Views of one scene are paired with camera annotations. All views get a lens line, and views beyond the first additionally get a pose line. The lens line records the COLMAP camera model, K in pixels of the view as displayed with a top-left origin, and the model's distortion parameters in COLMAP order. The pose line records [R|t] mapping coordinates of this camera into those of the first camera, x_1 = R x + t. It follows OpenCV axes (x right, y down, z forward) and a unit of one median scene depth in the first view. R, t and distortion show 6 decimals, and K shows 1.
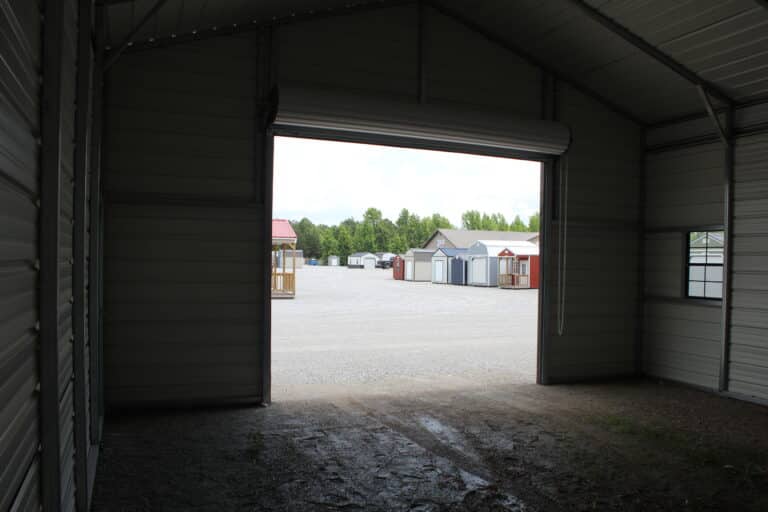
lens RADIAL K [[650.3, 0, 385.0], [0, 650.3, 268.9], [0, 0, 1]] dist [-0.162813, 0.149598]
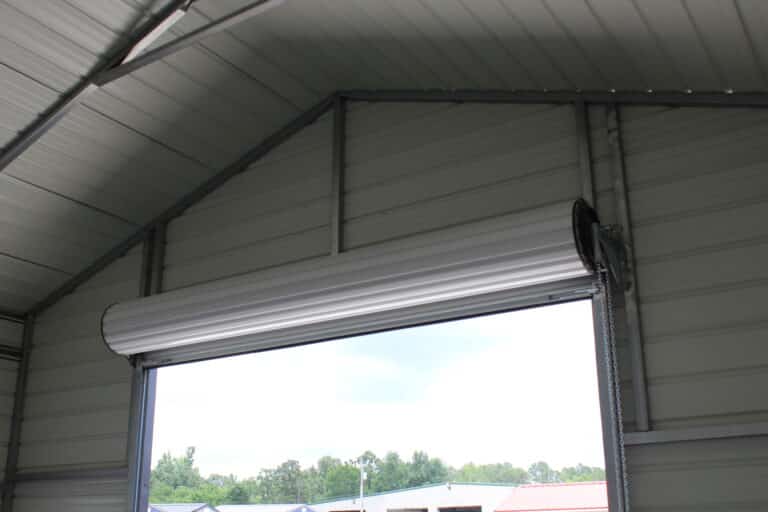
lens RADIAL K [[825.1, 0, 387.5], [0, 825.1, 270.5], [0, 0, 1]] dist [-0.088457, 0.026232]
pose [[0.566575, -0.282661, -0.774013, 0.618084], [0.005476, 0.940595, -0.339486, -0.000799], [0.823992, 0.188106, 0.534465, 0.618957]]
